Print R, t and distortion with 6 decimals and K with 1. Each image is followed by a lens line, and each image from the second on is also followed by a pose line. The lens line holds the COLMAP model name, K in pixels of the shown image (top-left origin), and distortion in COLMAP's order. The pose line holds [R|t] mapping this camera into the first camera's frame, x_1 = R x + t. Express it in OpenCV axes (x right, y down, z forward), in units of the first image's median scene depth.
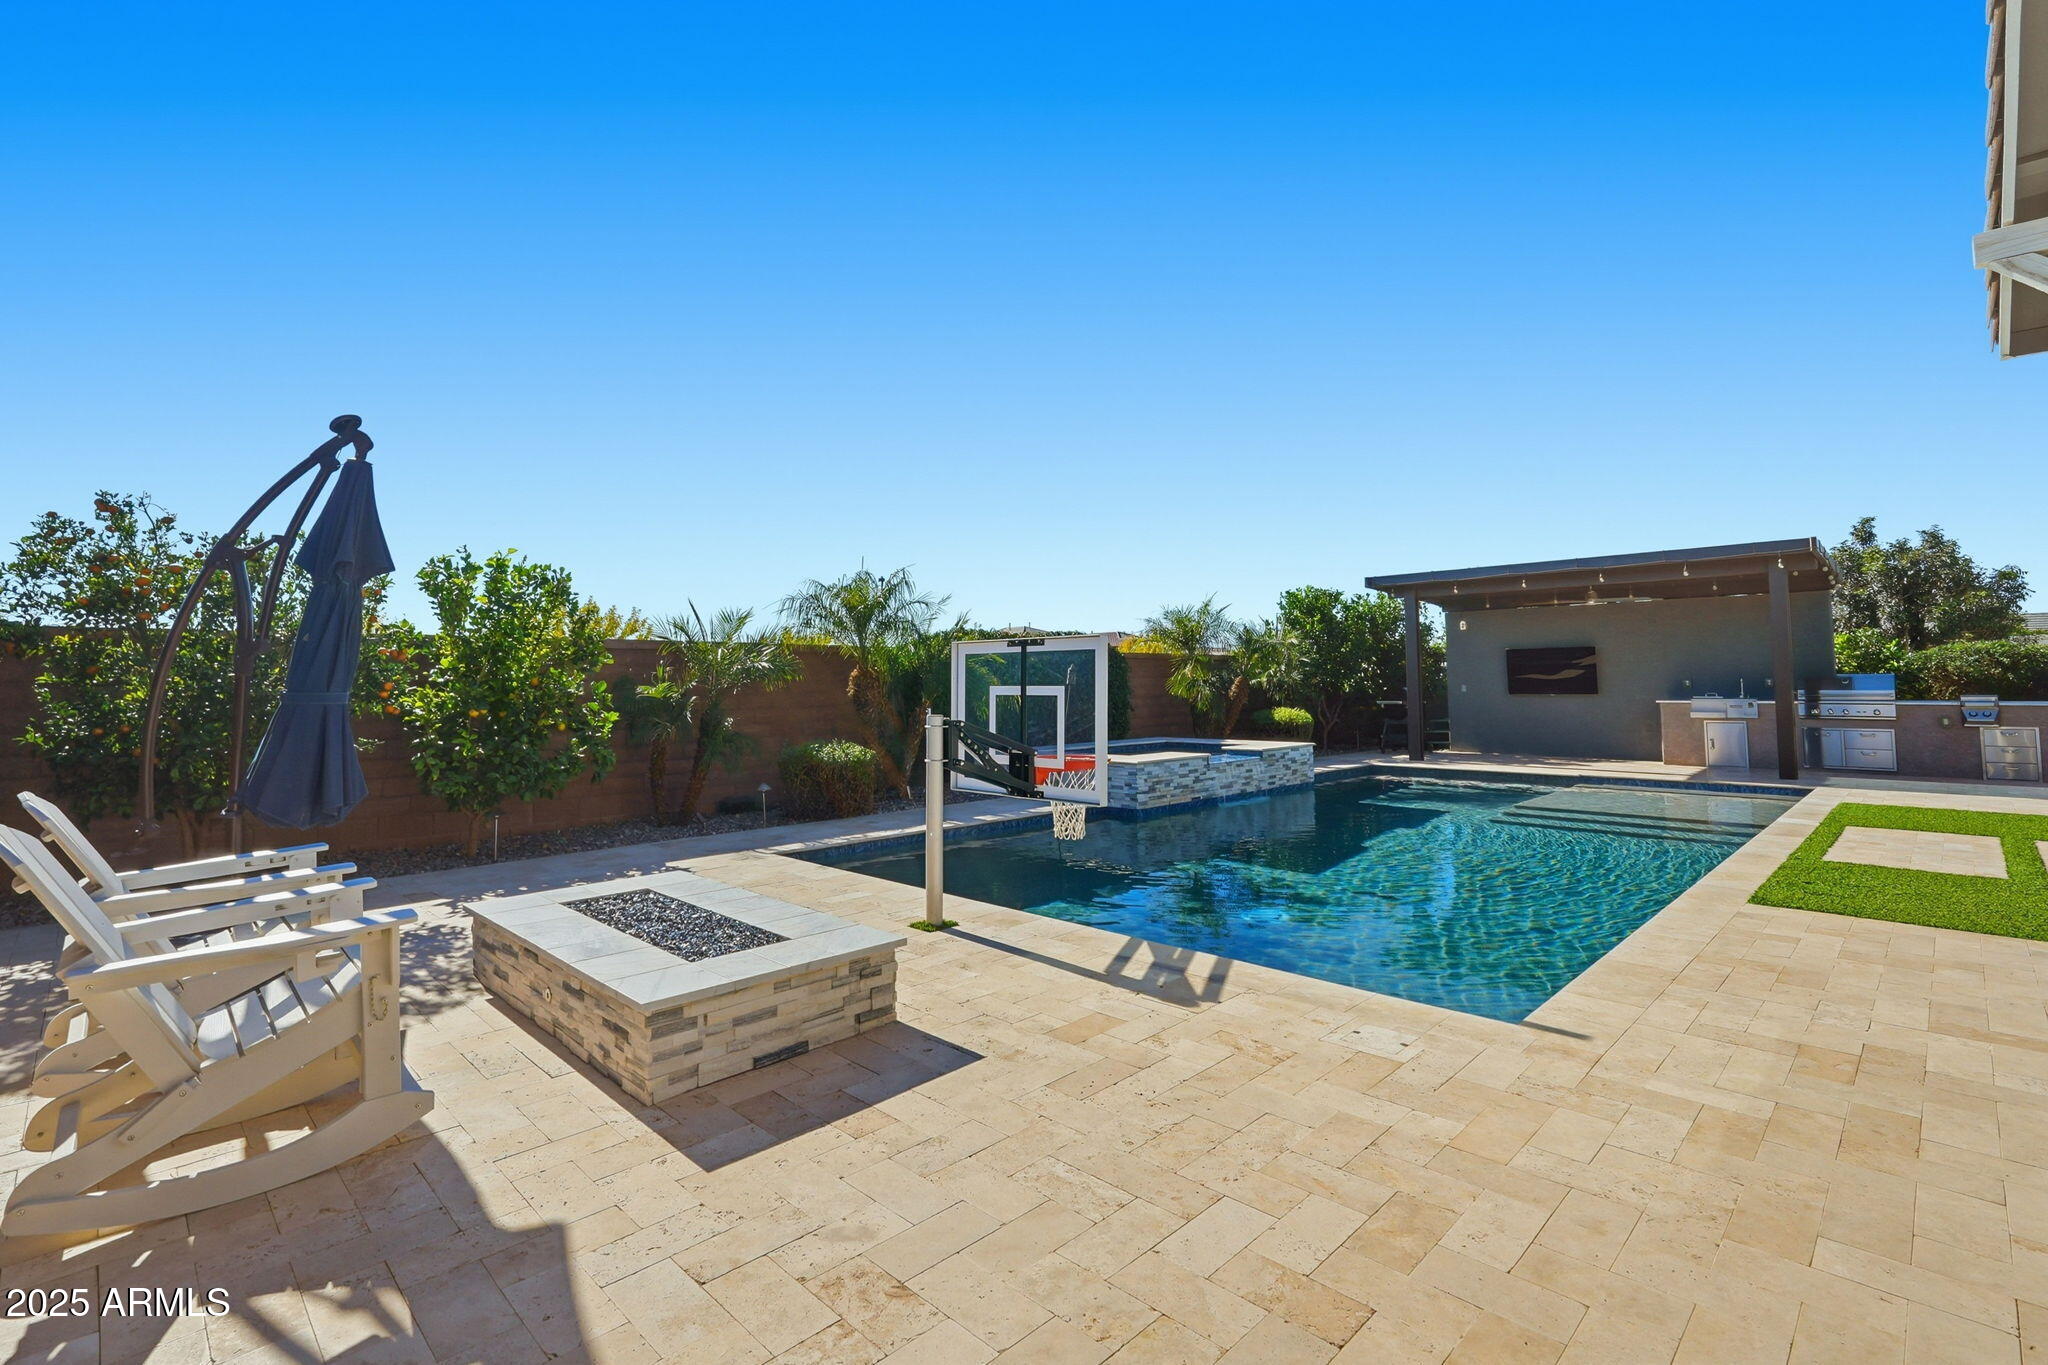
lens RADIAL K [[936.1, 0, 1019.3], [0, 936.1, 682.1], [0, 0, 1]] dist [-0.001155, -0.000577]
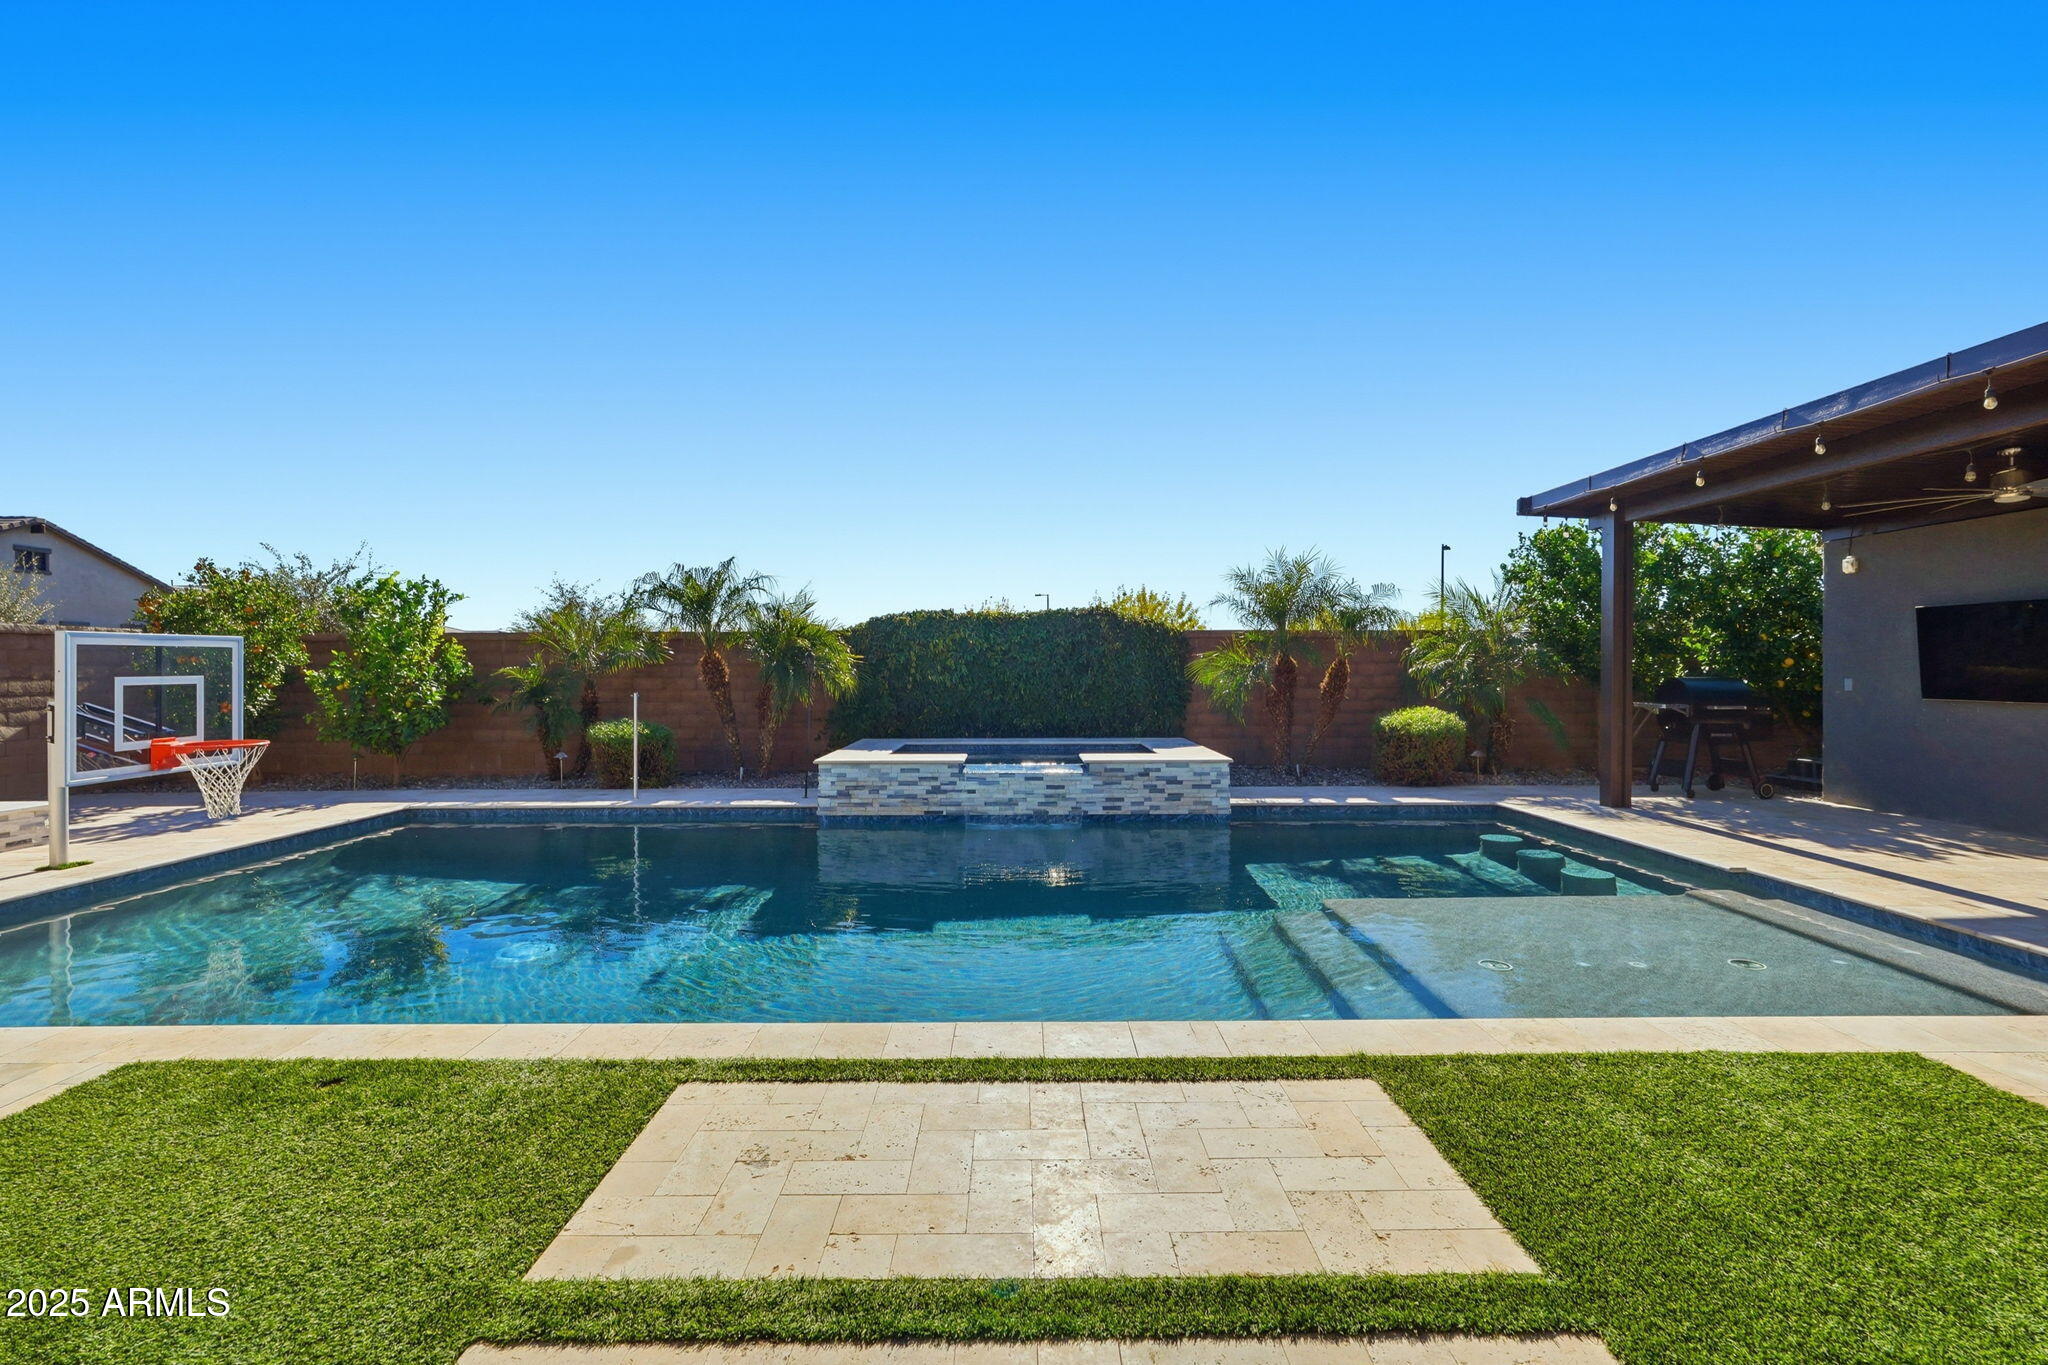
lens RADIAL K [[899.7, 0, 1026.7], [0, 899.7, 643.5], [0, 0, 1]] dist [0.000943, 0.000042]
pose [[0.714698, -0.009242, -0.699372, 0.774672], [-0.003045, 0.999862, -0.016324, -0.010103], [0.699427, 0.013796, 0.714571, 0.483539]]
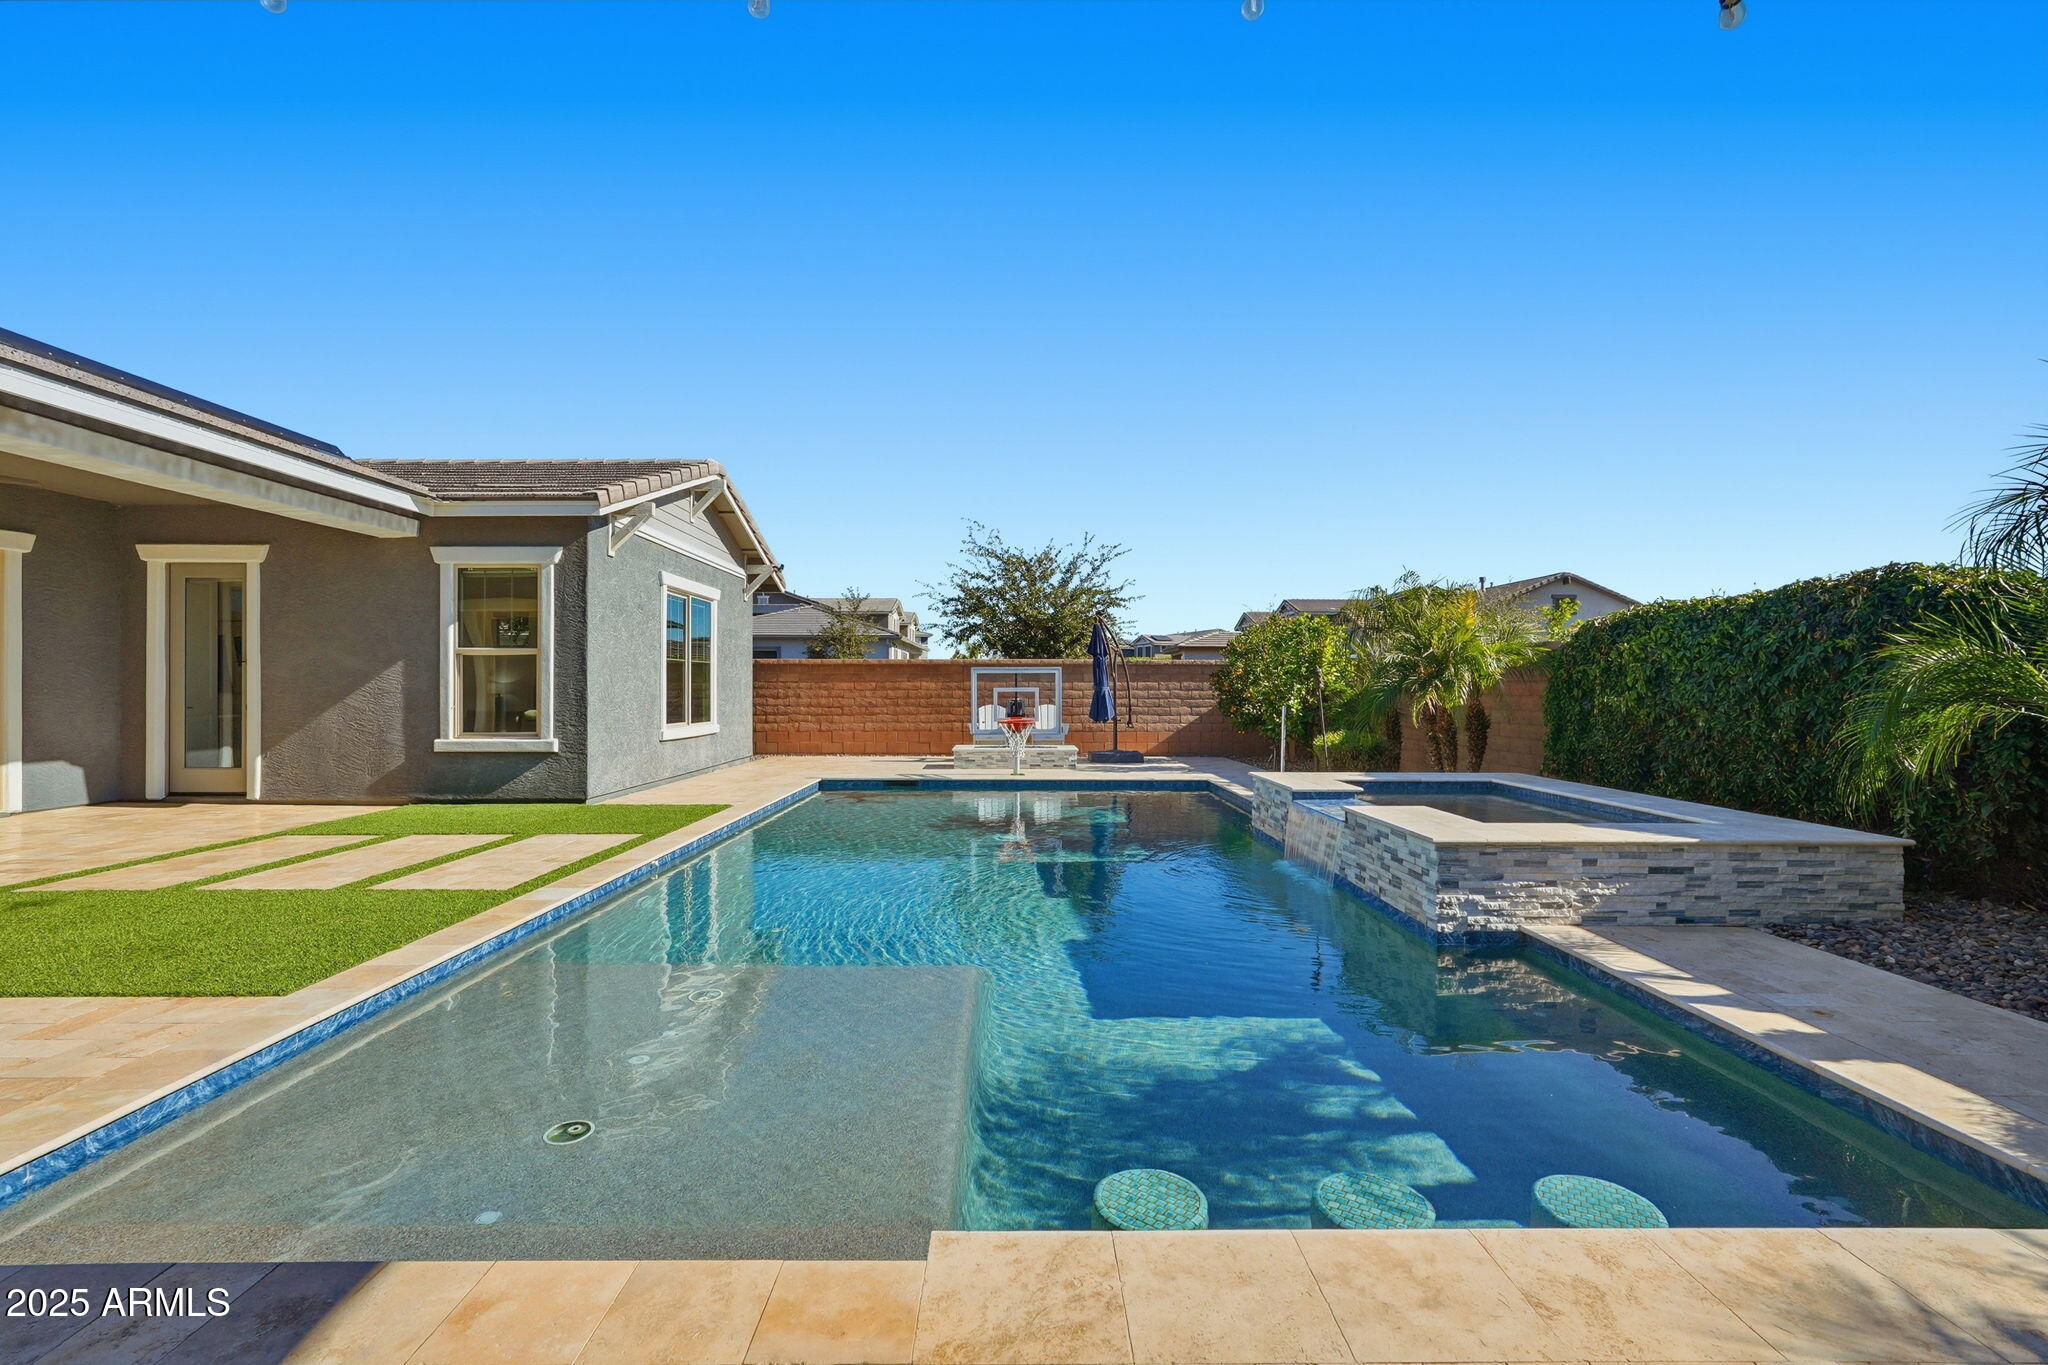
lens RADIAL K [[899.7, 0, 1028.2], [0, 899.7, 682.9], [0, 0, 1]] dist [0.000943, 0.000042]
pose [[-0.693516, 0.006829, -0.720409, 0.828494], [0.007896, 0.999967, 0.001878, -0.005338], [0.720398, -0.004386, -0.693547, 1.317745]]
